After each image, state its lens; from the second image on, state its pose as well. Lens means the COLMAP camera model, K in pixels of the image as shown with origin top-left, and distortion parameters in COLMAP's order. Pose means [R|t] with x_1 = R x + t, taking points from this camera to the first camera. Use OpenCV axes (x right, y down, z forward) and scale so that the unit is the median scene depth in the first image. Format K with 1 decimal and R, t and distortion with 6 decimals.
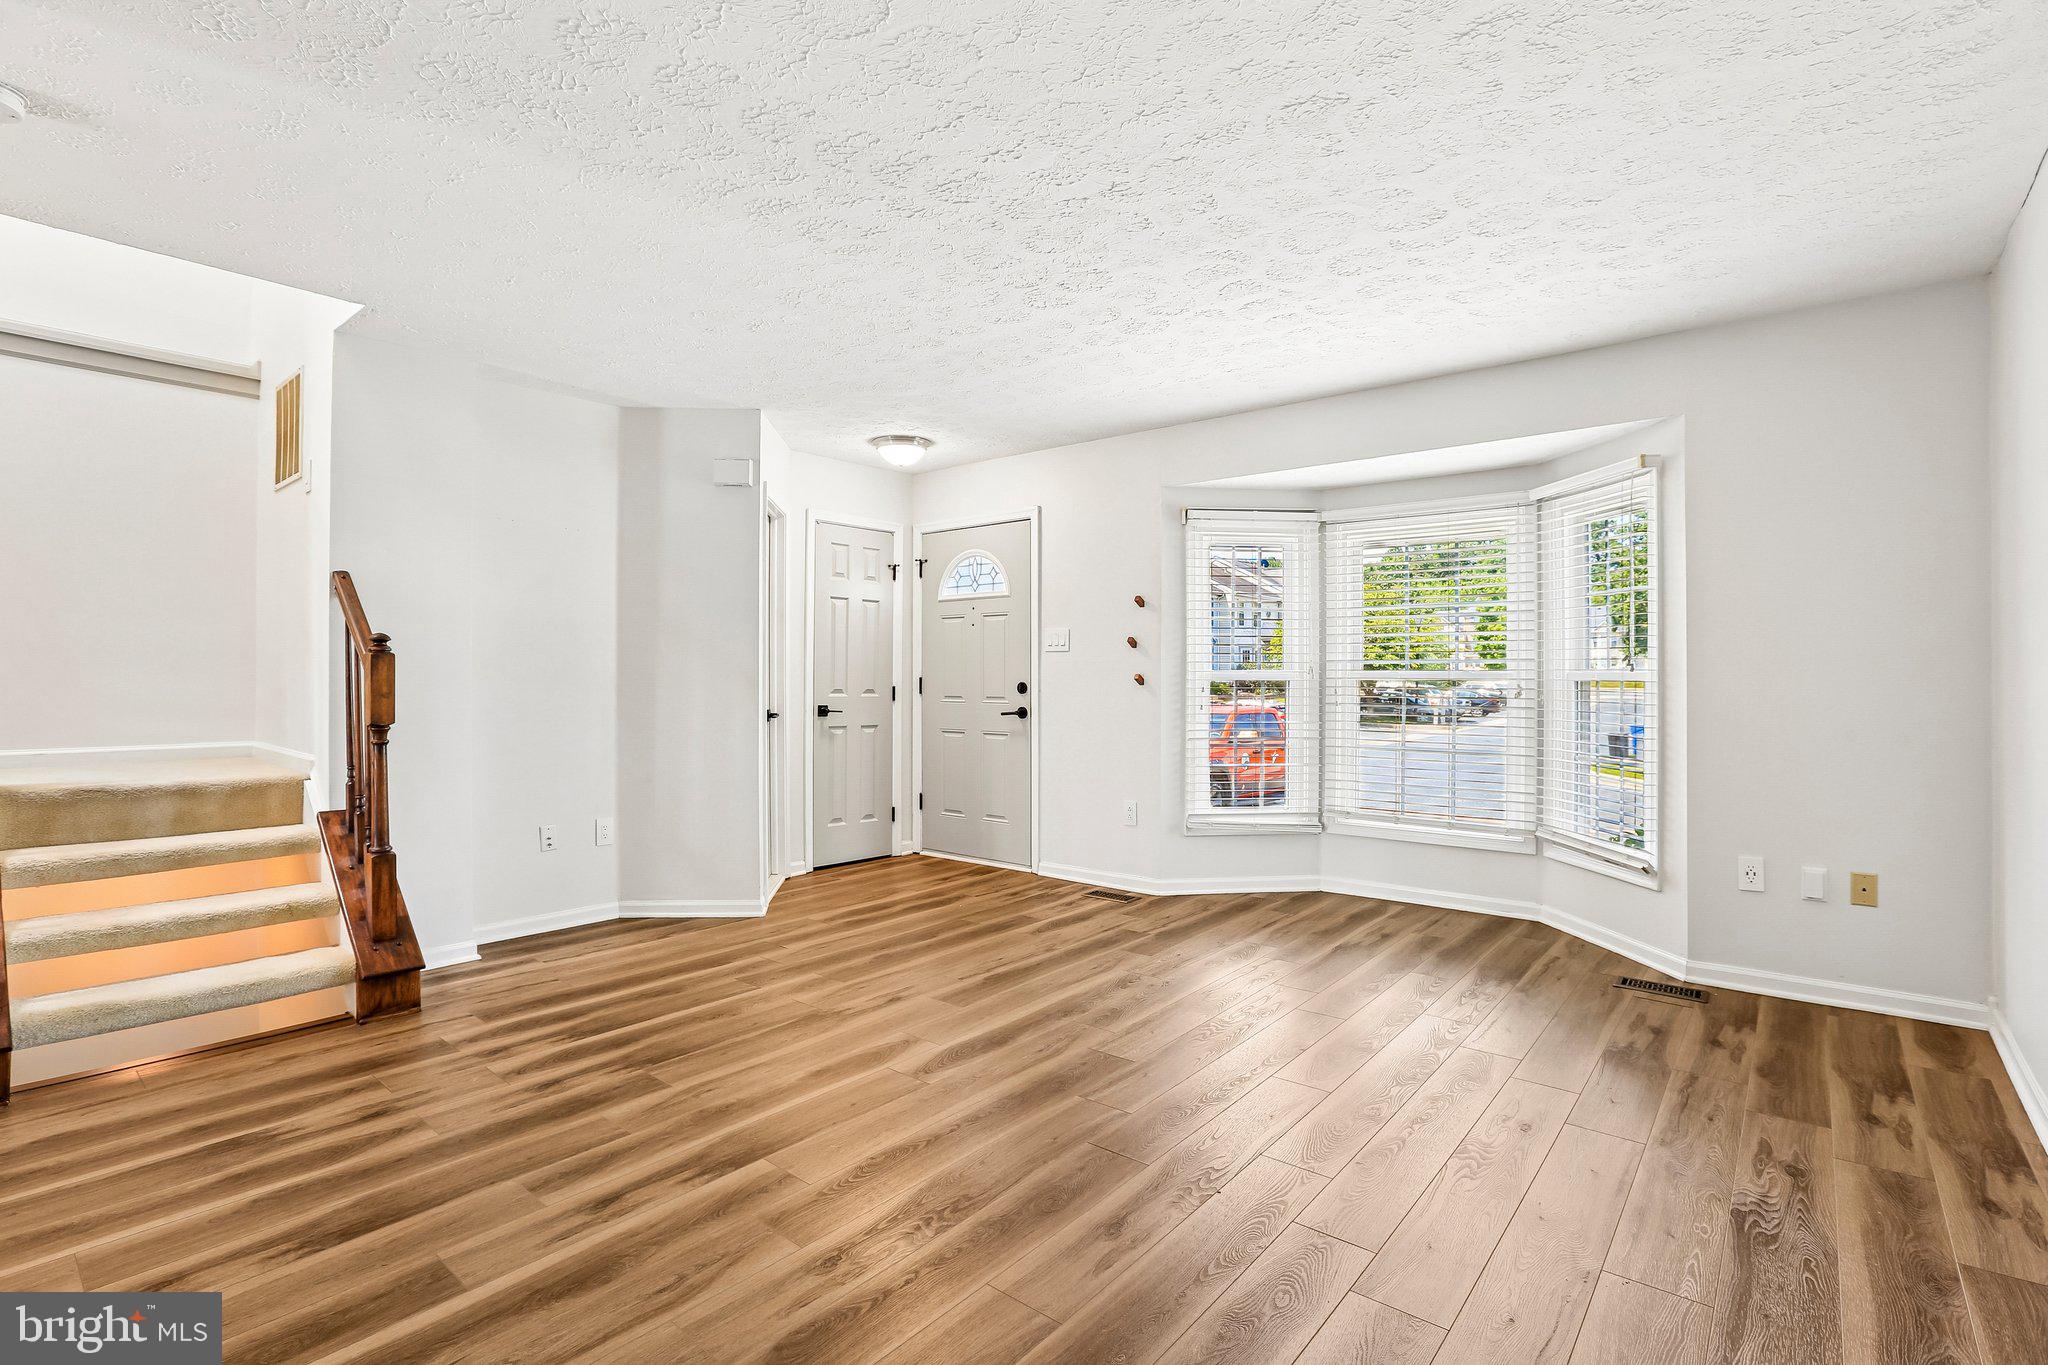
lens RADIAL K [[931.3, 0, 1016.1], [0, 931.3, 673.4], [0, 0, 1]] dist [-0.044026, 0.014563]
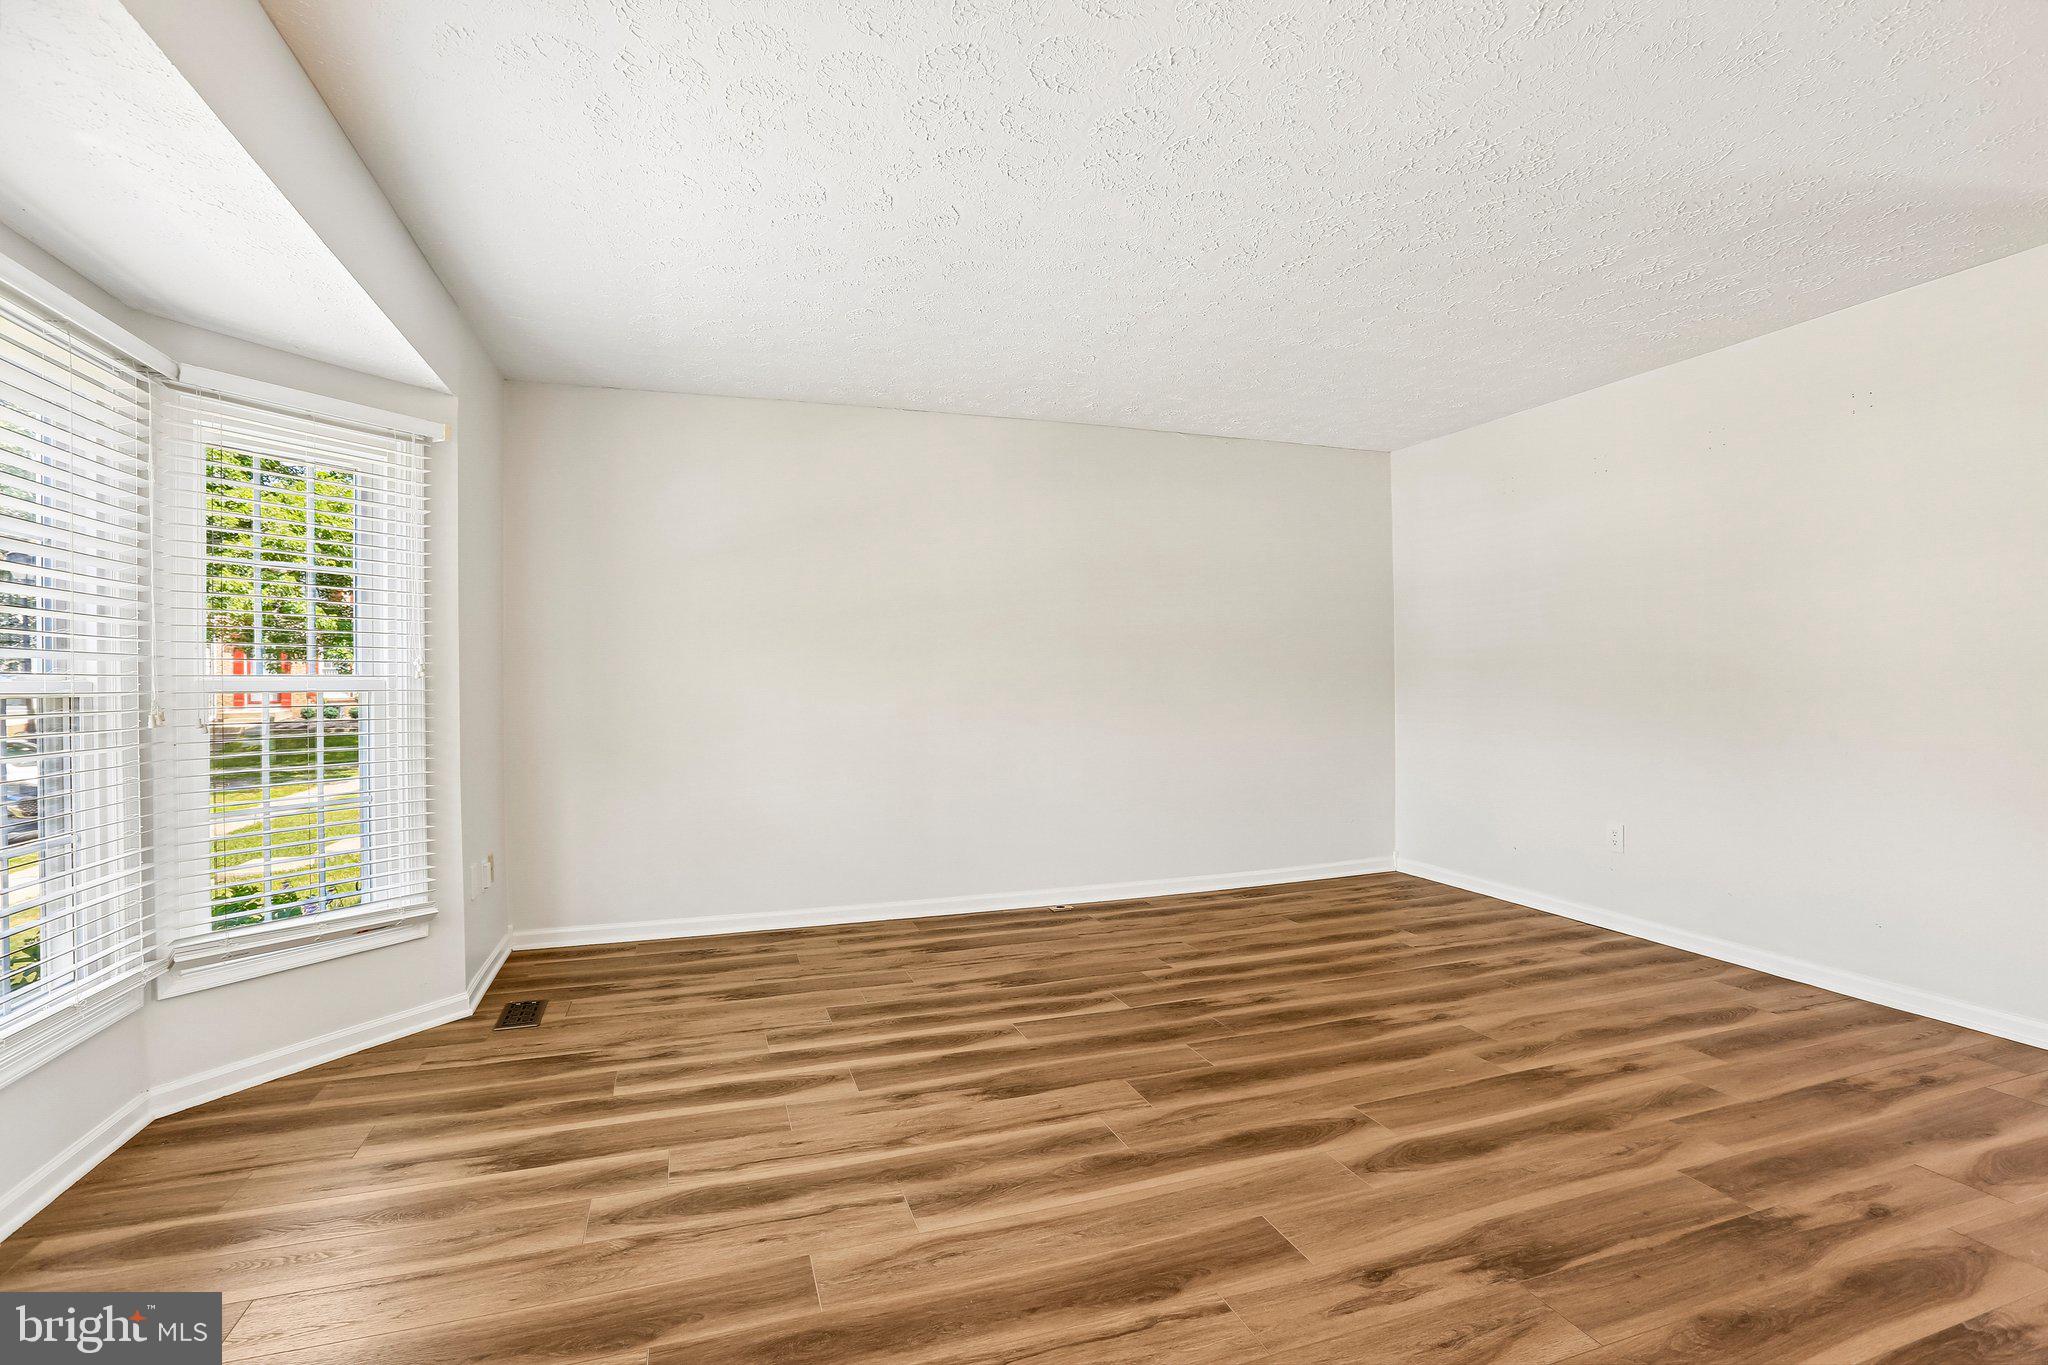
lens RADIAL K [[931.3, 0, 1016.1], [0, 931.3, 673.4], [0, 0, 1]] dist [-0.044026, 0.014563]
pose [[-0.852644, 0.011322, 0.522370, -0.268772], [0.009856, 0.999936, -0.005585, 0.003247], [-0.522400, 0.000387, -0.852701, 1.798420]]
